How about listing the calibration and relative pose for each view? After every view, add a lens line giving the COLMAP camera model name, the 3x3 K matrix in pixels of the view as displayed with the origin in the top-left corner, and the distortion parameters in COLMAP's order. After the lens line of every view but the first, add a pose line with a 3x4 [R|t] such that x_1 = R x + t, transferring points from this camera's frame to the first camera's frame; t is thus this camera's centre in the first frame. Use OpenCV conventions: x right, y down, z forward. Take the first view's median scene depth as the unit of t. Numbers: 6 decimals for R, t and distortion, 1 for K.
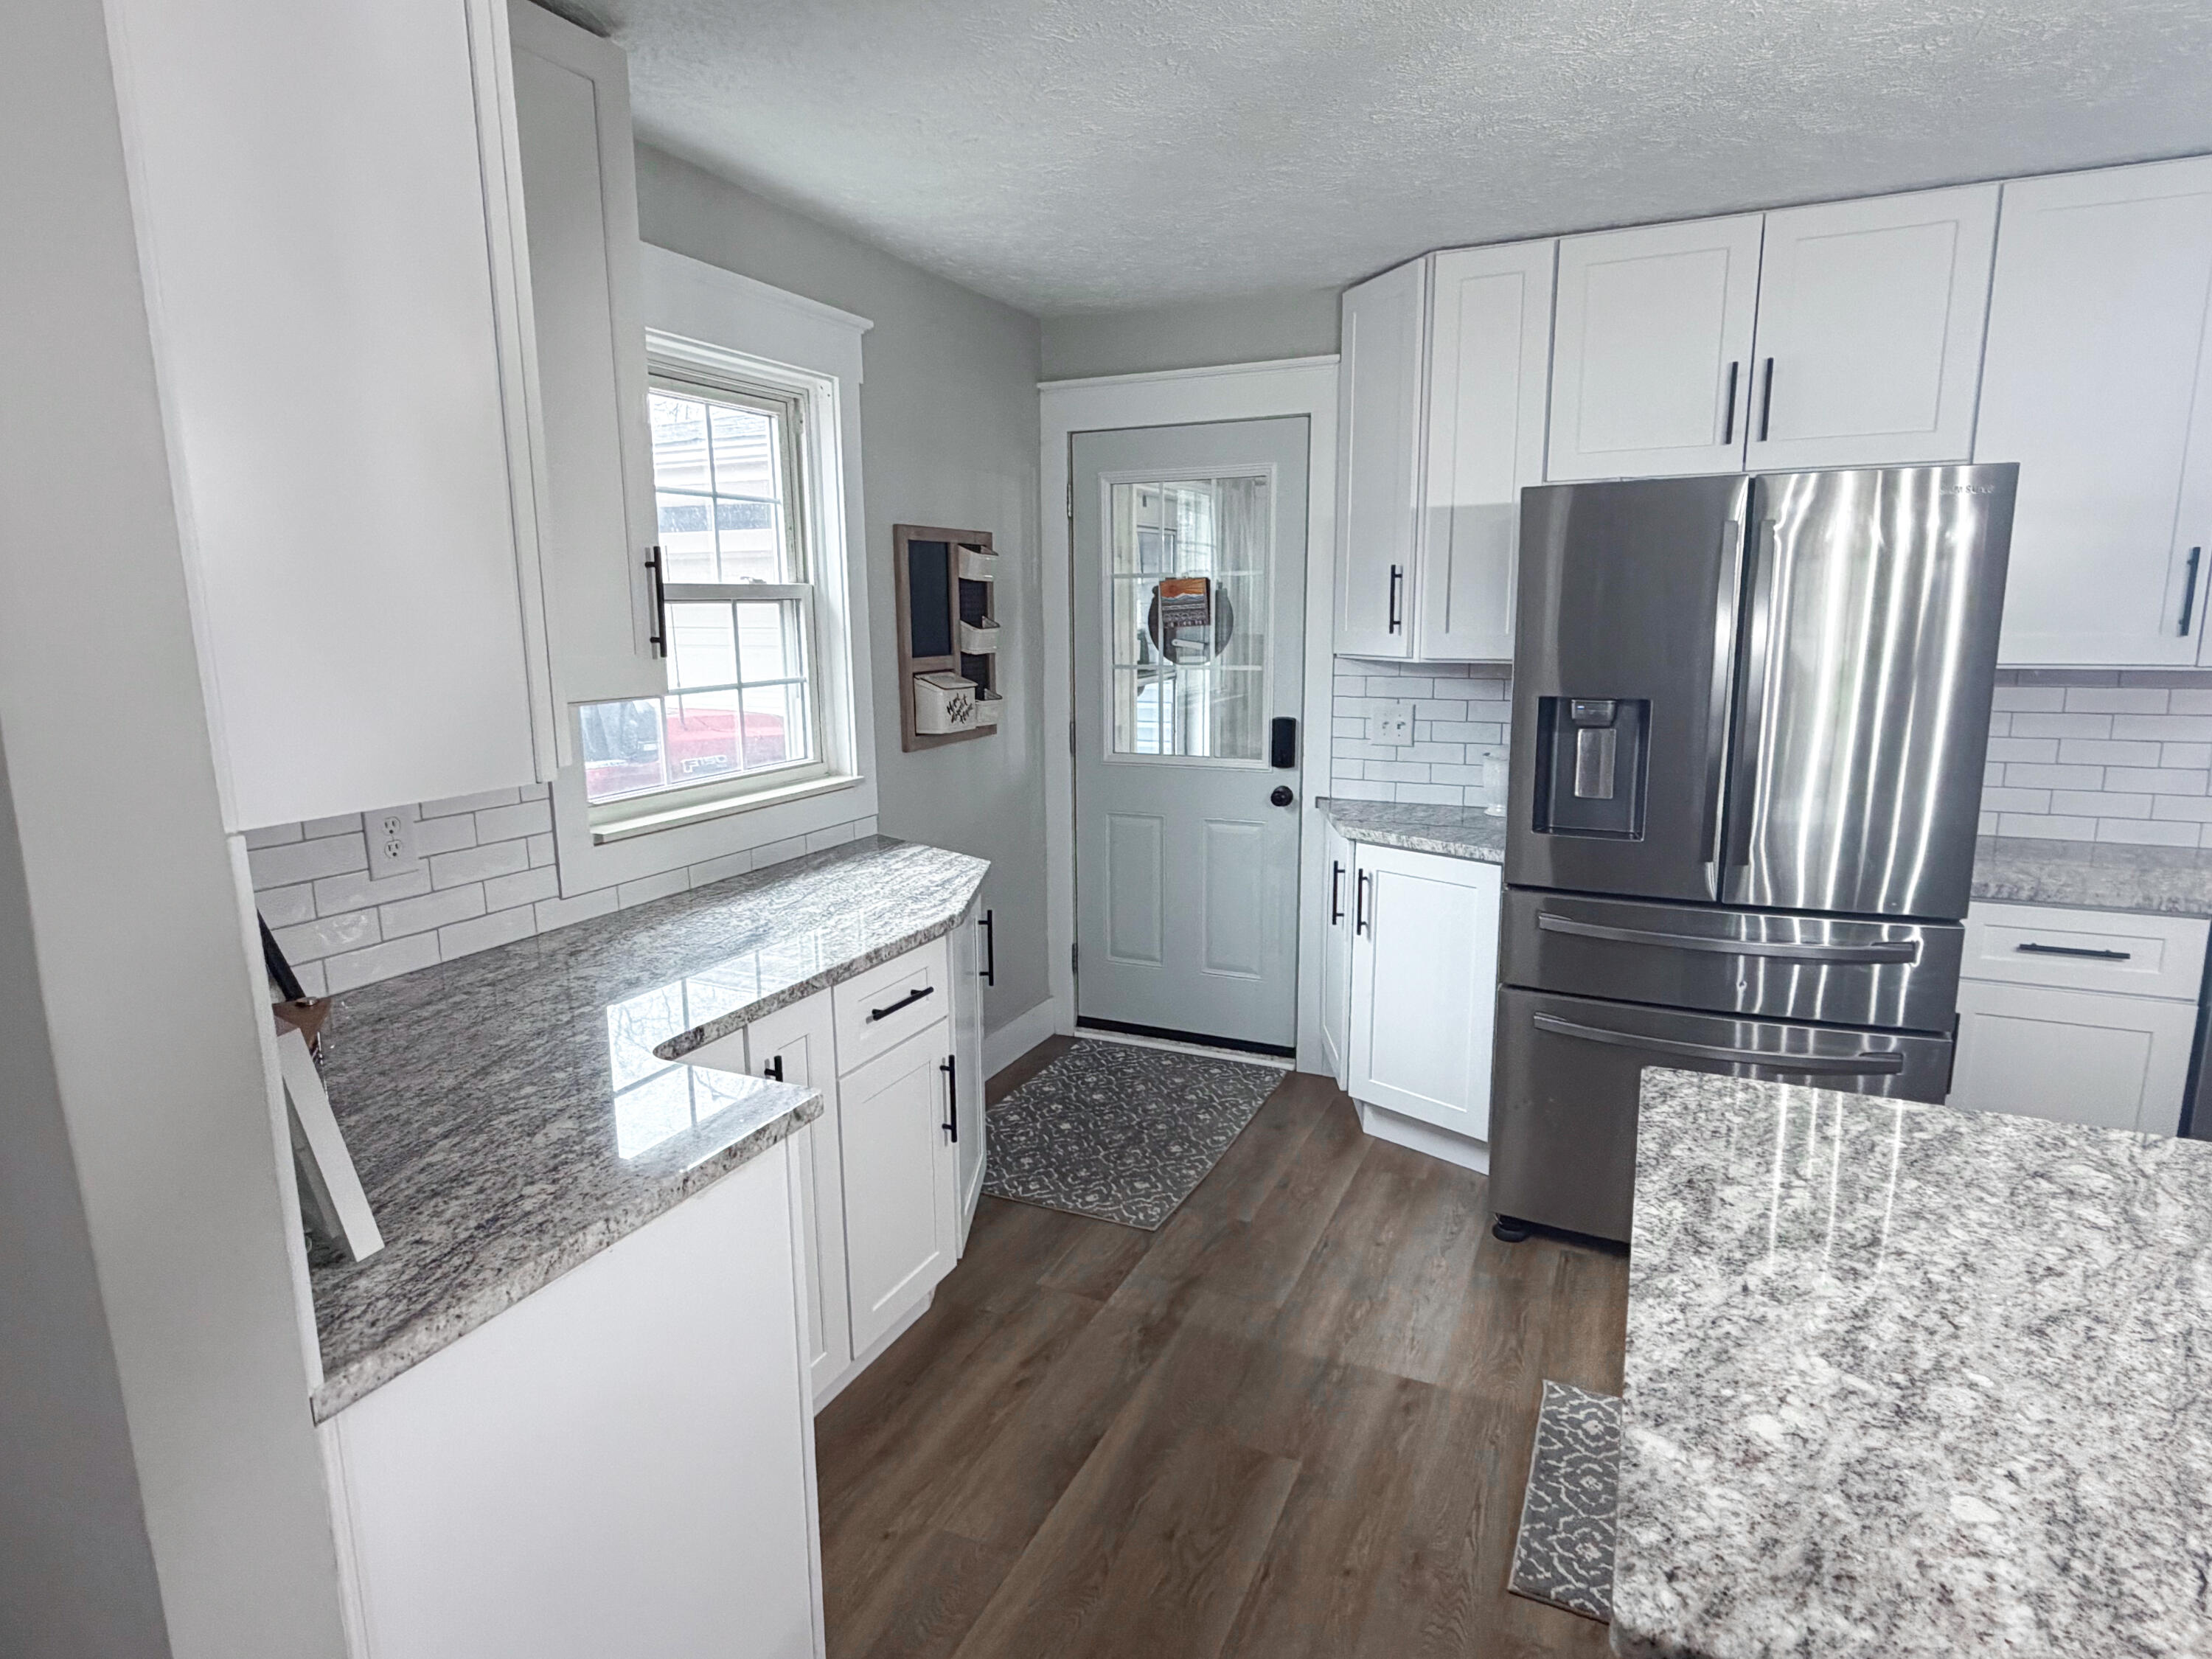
lens RADIAL K [[1224.0, 0, 1100.9], [0, 1224.0, 832.6], [0, 0, 1]] dist [0.001203, -0.001158]
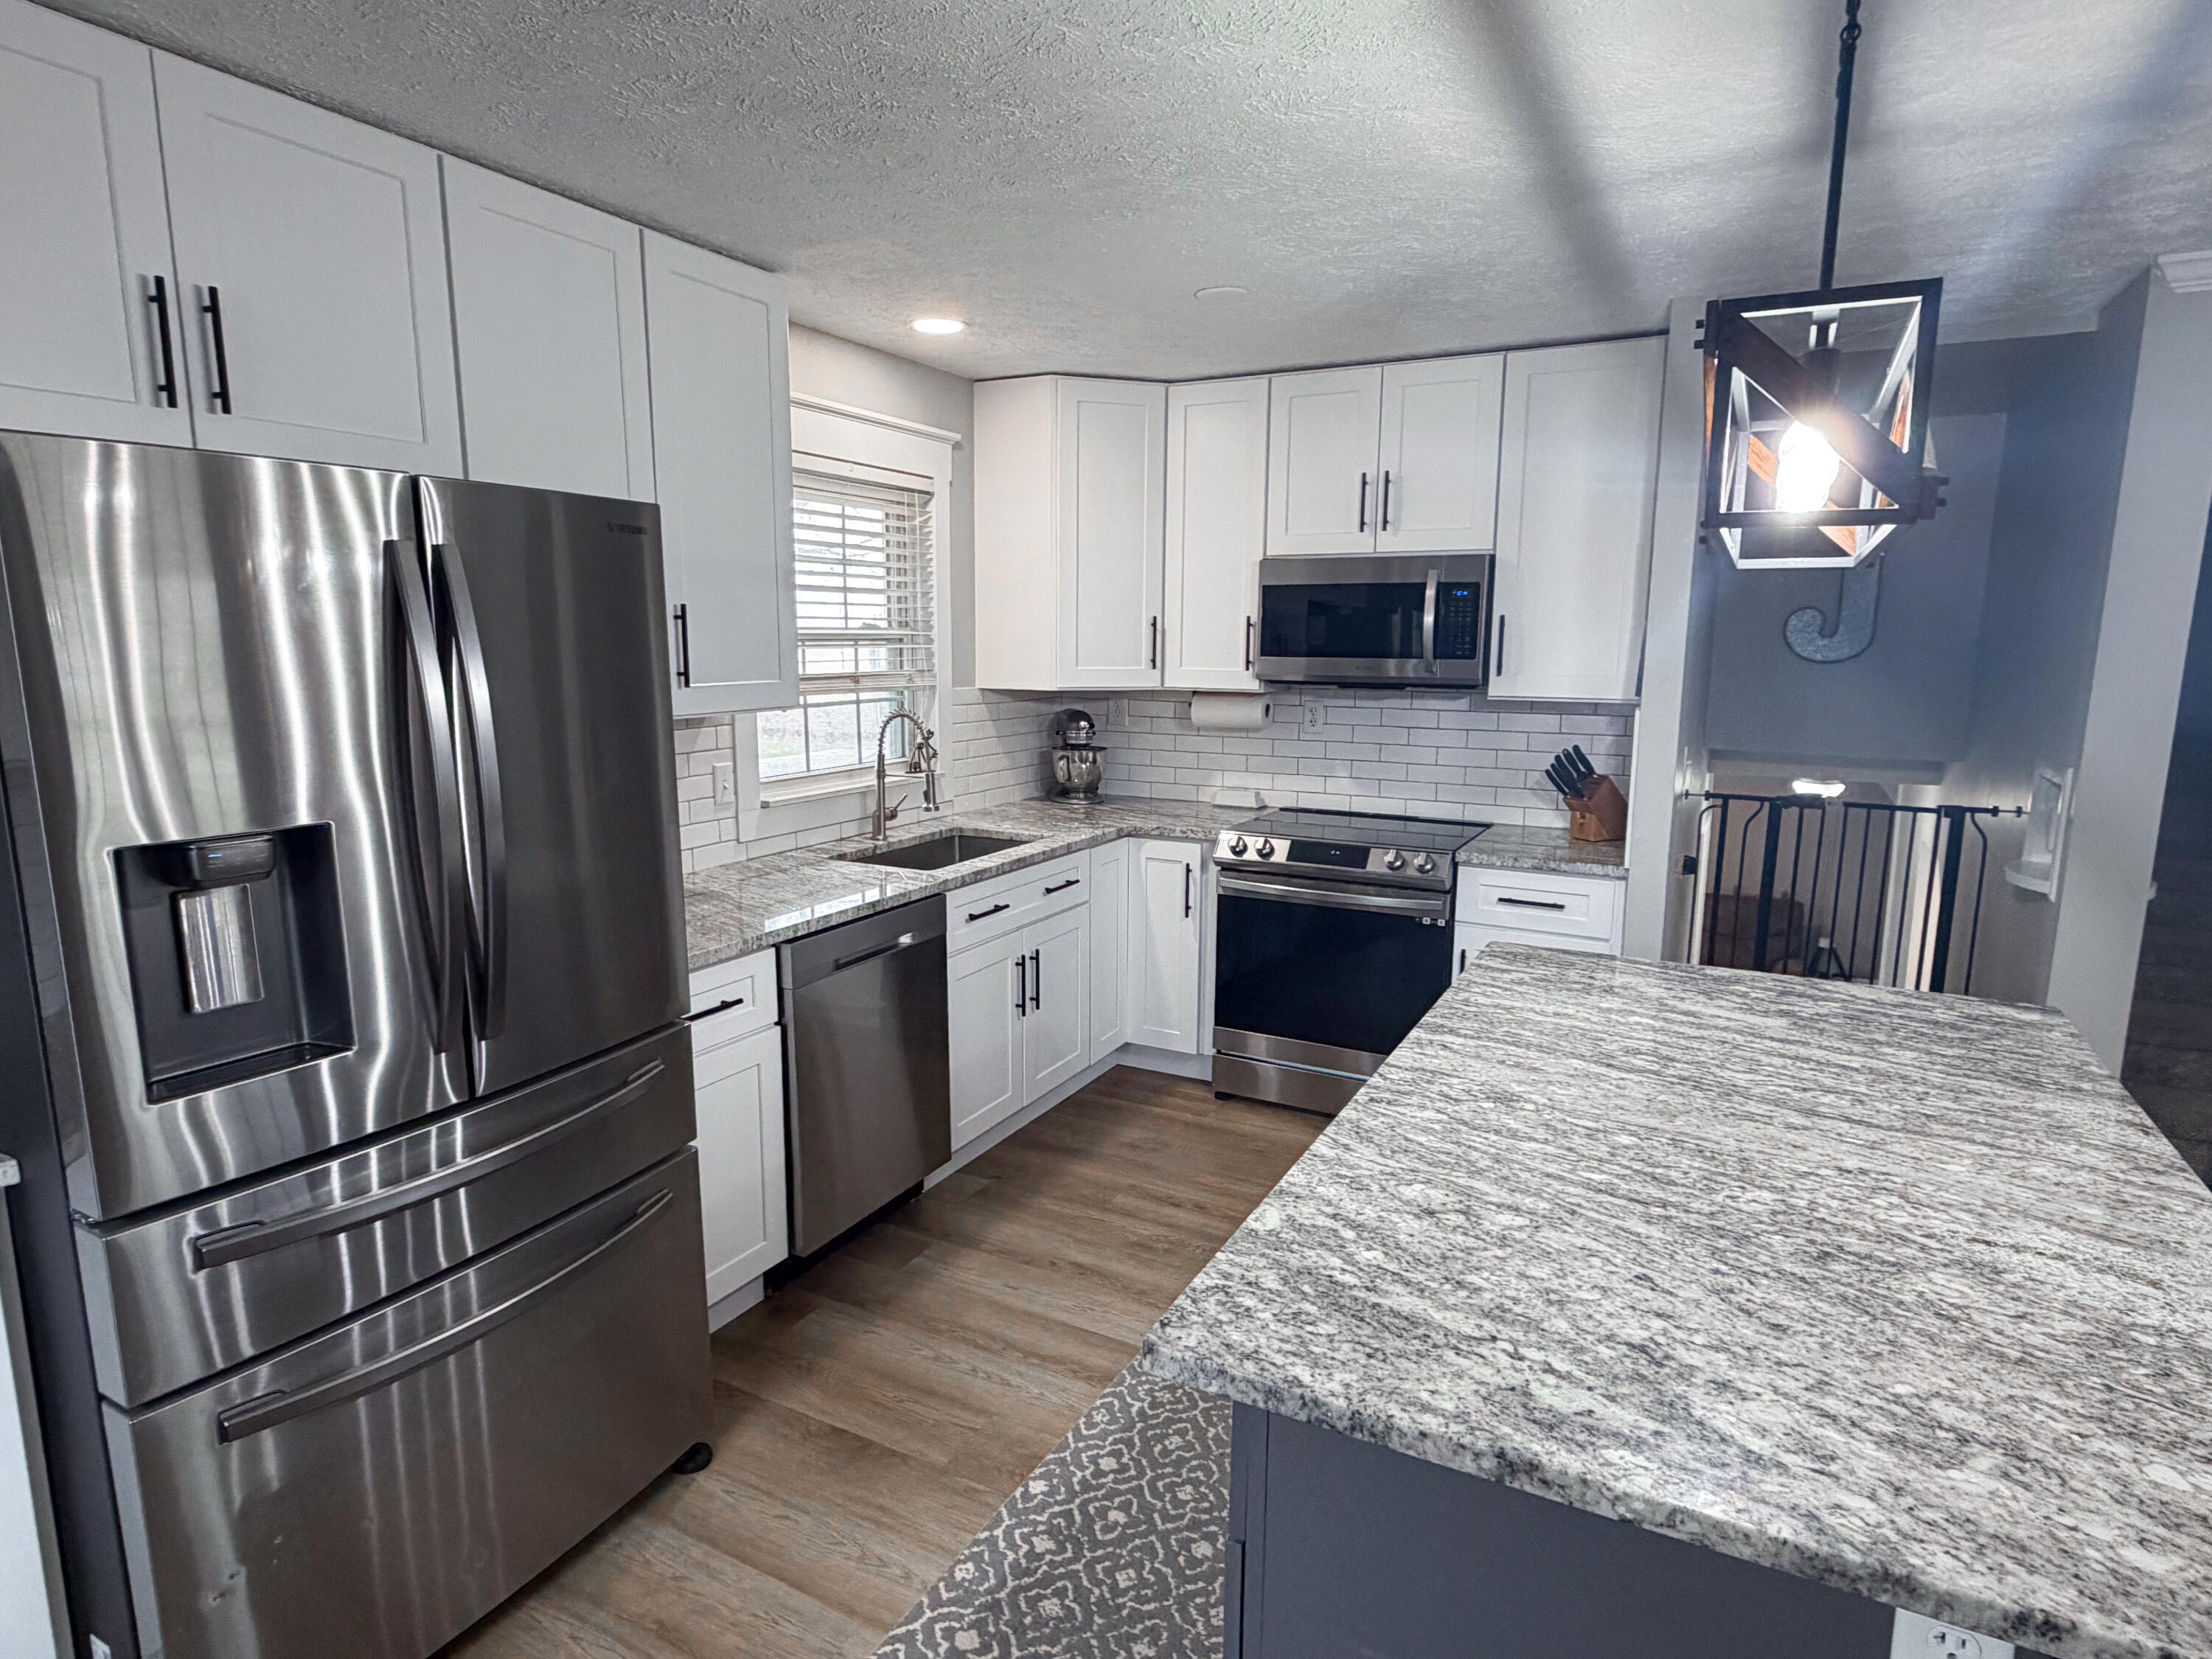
lens RADIAL K [[1224.0, 0, 1104.2], [0, 1224.0, 837.2], [0, 0, 1]] dist [0.001203, -0.001158]
pose [[0.056272, -0.156587, 0.986060, -0.152479], [0.174442, 0.973976, 0.144713, -0.147307], [-0.983058, 0.163867, 0.082123, 0.687797]]
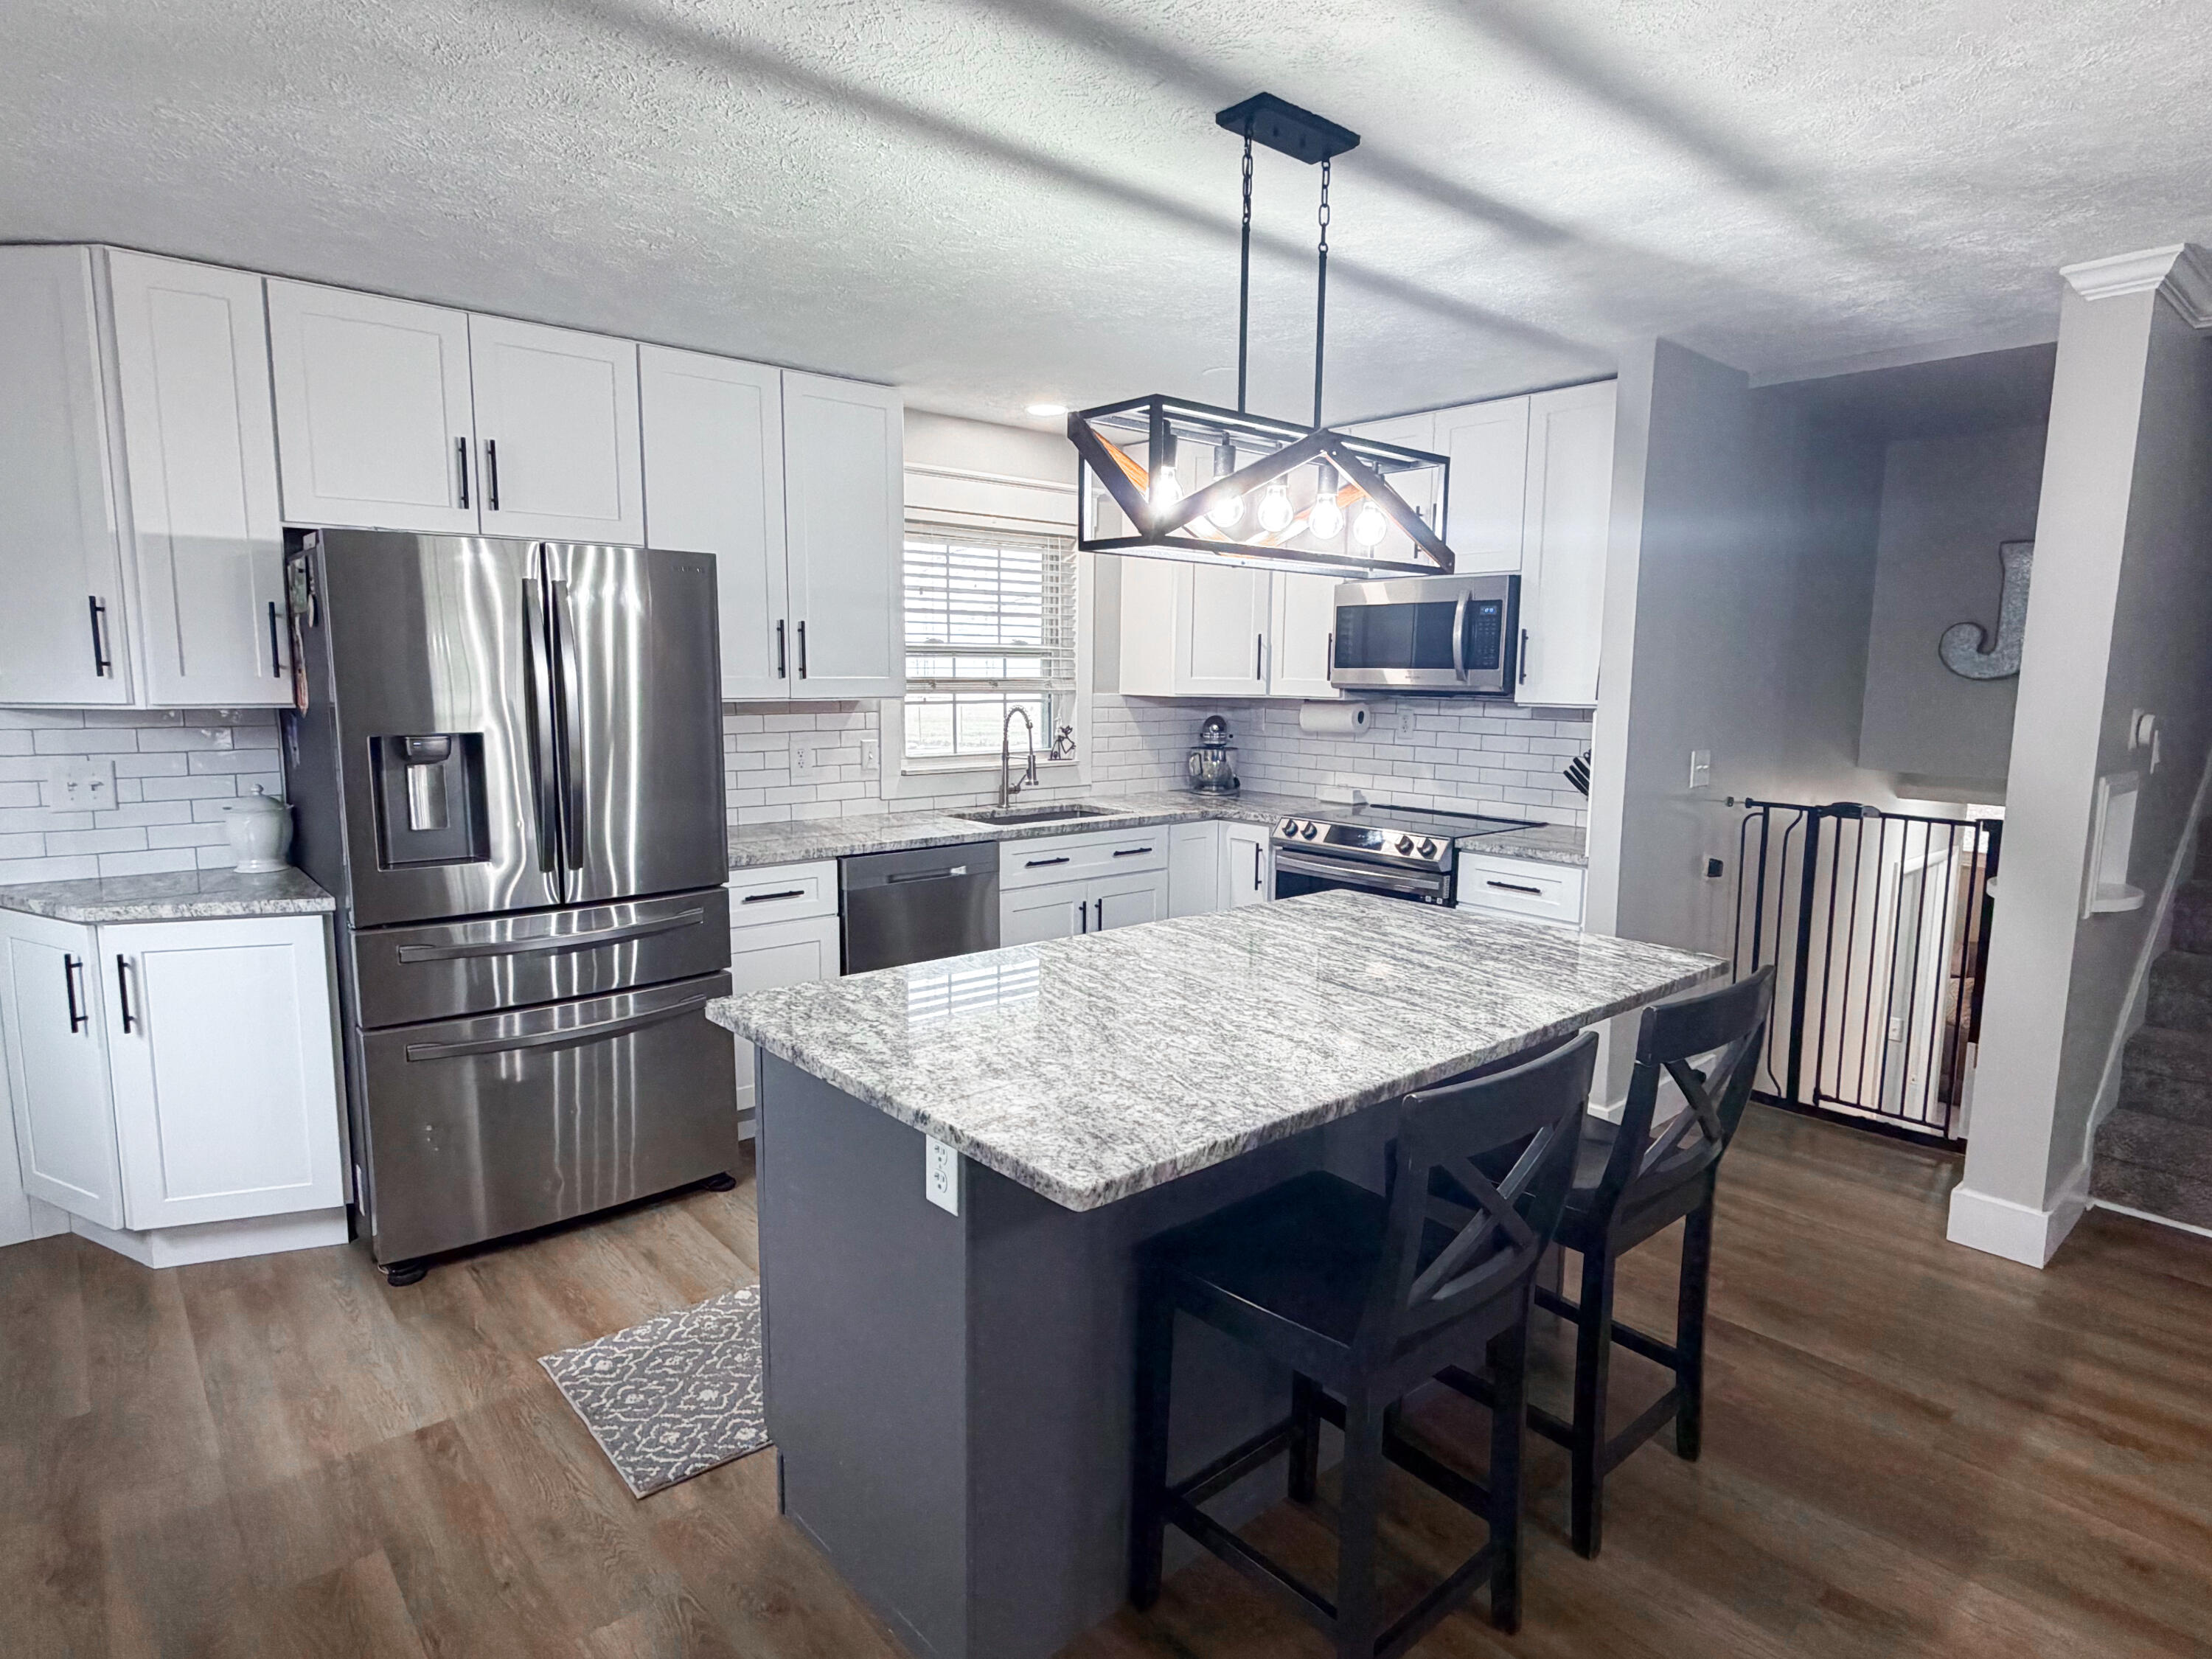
lens RADIAL K [[1224.0, 0, 1104.3], [0, 1224.0, 825.0], [0, 0, 1]] dist [0.001203, -0.001158]
pose [[0.410425, -0.105304, 0.905794, -0.396123], [0.152701, 0.987221, 0.045580, 0.010312], [-0.899018, 0.119608, 0.421260, 0.045486]]
